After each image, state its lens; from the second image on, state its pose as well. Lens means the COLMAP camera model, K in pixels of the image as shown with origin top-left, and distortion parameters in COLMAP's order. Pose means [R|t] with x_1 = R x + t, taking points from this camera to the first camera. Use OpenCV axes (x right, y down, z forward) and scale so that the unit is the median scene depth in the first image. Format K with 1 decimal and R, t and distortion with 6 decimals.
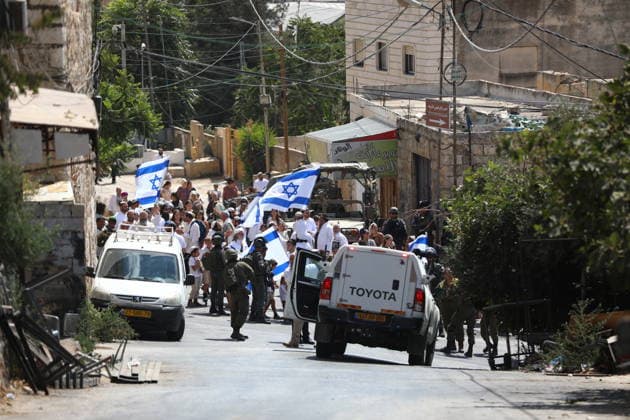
lens RADIAL K [[3883.9, 0, 315.0], [0, 3883.9, 210.0], [0, 0, 1]] dist [2.160389, 6.492721]
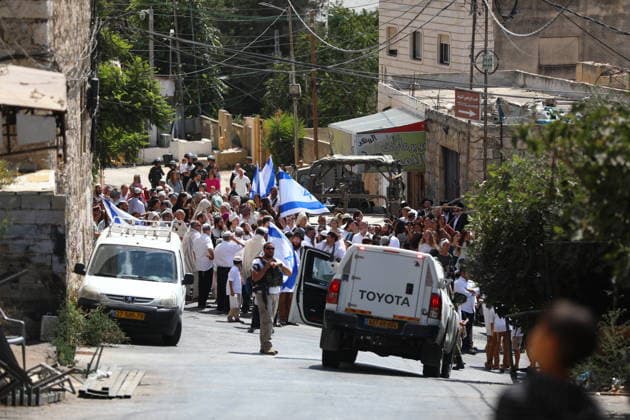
lens RADIAL K [[3883.9, 0, 315.0], [0, 3883.9, 210.0], [0, 0, 1]] dist [2.160389, 6.492721]
pose [[0.999830, 0.014583, -0.011282, 0.007949], [-0.014564, 0.999892, 0.001792, -0.000487], [0.011307, -0.001628, 0.999935, 0.081309]]
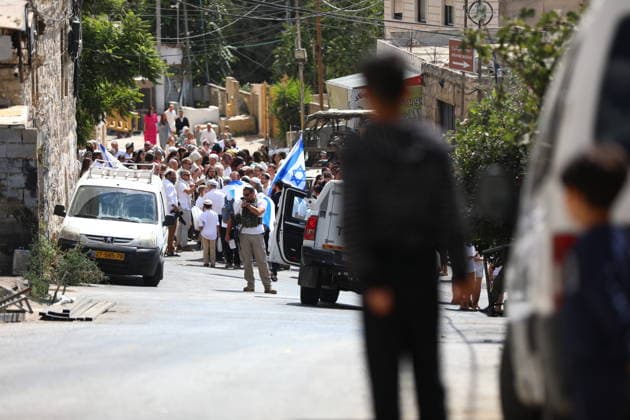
lens RADIAL K [[3883.9, 0, 315.0], [0, 3883.9, 210.0], [0, 0, 1]] dist [2.160389, 6.492721]
pose [[0.999804, 0.008681, -0.017792, 0.018585], [-0.008576, 0.999945, 0.005981, 0.009804], [0.017843, -0.005827, 0.999824, 0.085086]]
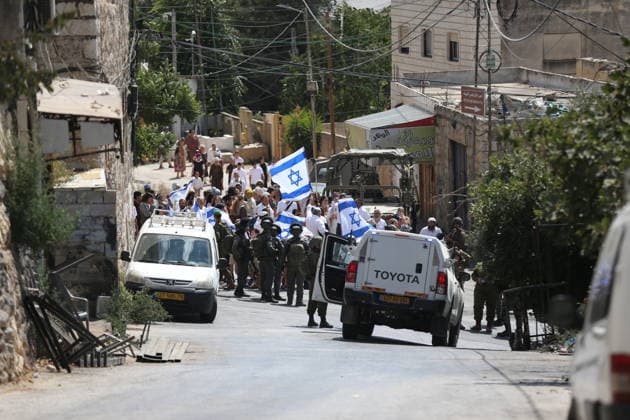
lens RADIAL K [[3883.9, 0, 315.0], [0, 3883.9, 210.0], [0, 0, 1]] dist [2.160389, 6.492721]
pose [[0.999875, -0.001331, -0.015771, 0.008777], [0.001393, 0.999991, 0.003893, -0.000255], [0.015766, -0.003915, 0.999868, -0.029188]]
